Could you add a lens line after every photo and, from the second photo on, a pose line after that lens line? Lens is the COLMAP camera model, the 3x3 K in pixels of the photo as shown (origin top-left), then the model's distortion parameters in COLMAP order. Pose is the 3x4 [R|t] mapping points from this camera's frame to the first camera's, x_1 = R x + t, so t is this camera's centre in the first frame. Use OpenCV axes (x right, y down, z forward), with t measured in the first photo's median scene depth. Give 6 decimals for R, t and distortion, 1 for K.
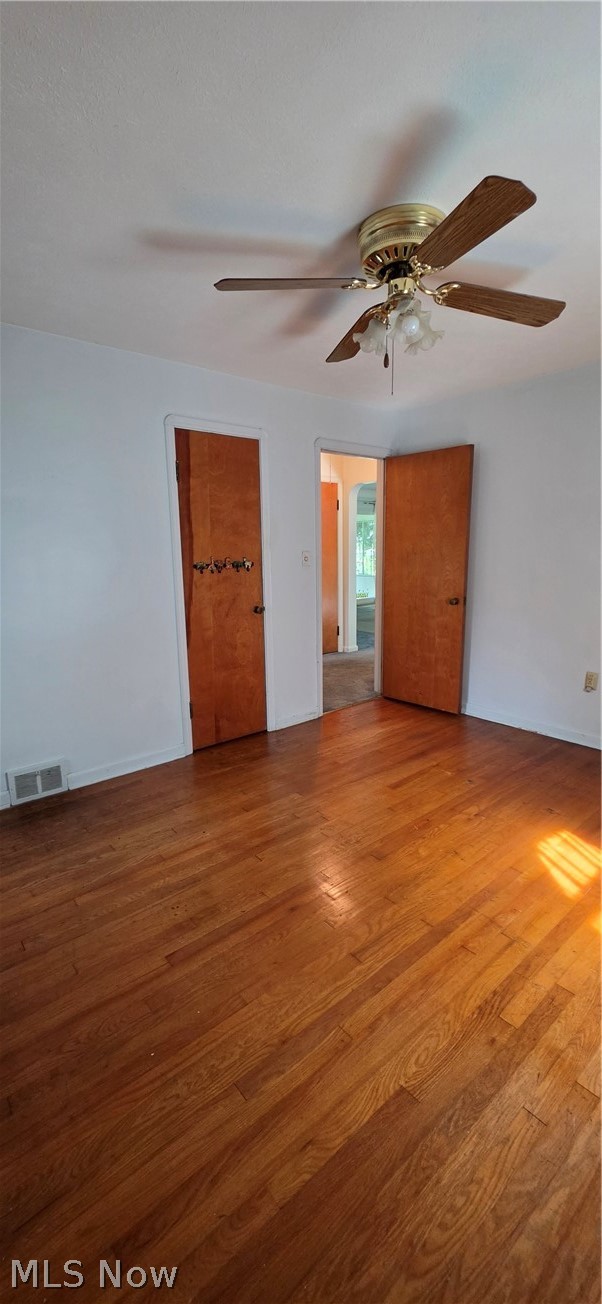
lens RADIAL K [[526.3, 0, 306.9], [0, 526.3, 647.6], [0, 0, 1]] dist [-0.000472, 0.000164]
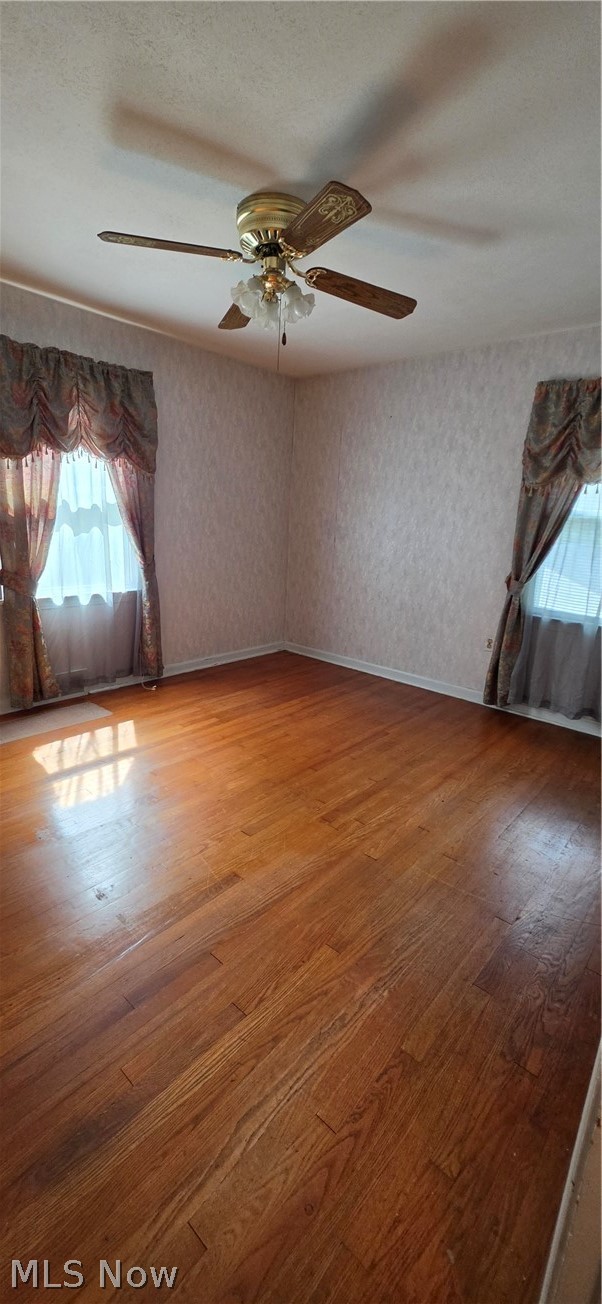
lens RADIAL K [[522.4, 0, 301.0], [0, 522.4, 652.0], [0, 0, 1]] dist [-0.000651, -0.000065]
pose [[-0.990338, 0.001950, -0.138658, 0.172473], [-0.059142, 0.898465, 0.435044, -0.265243], [0.125427, 0.439041, -0.889669, 1.459725]]
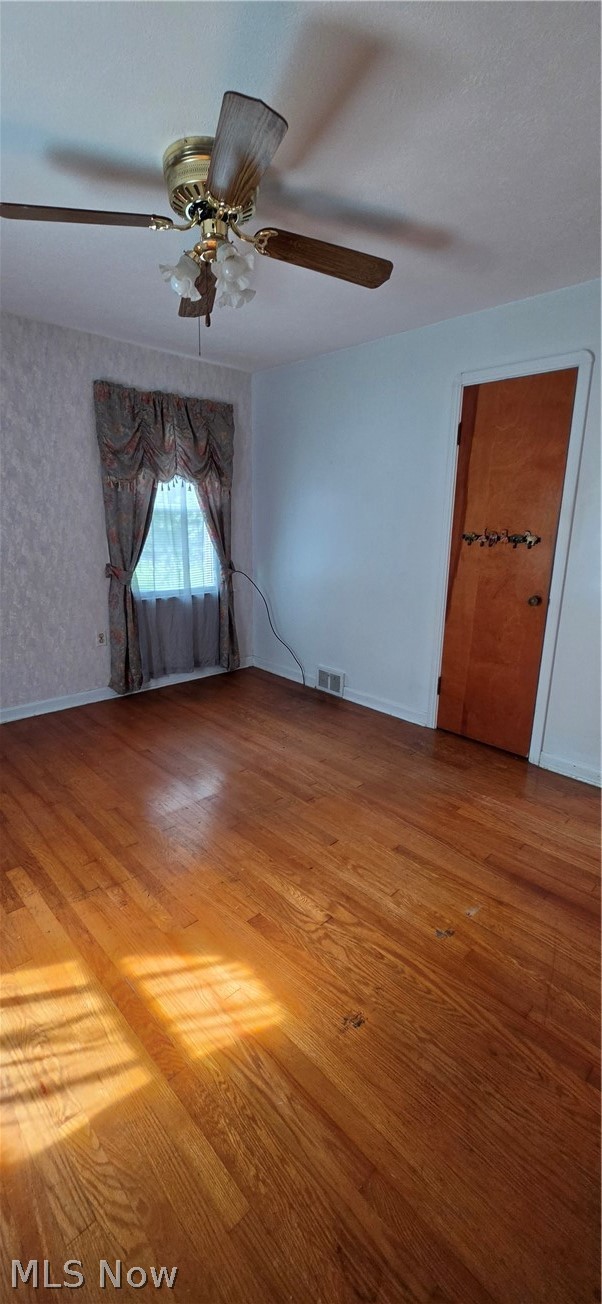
lens RADIAL K [[526.3, 0, 306.9], [0, 526.3, 647.6], [0, 0, 1]] dist [-0.000472, 0.000164]
pose [[0.058053, 0.254652, -0.965289, 0.790140], [-0.210751, 0.948254, 0.237483, -0.145653], [0.975814, 0.189649, 0.108717, 0.744407]]
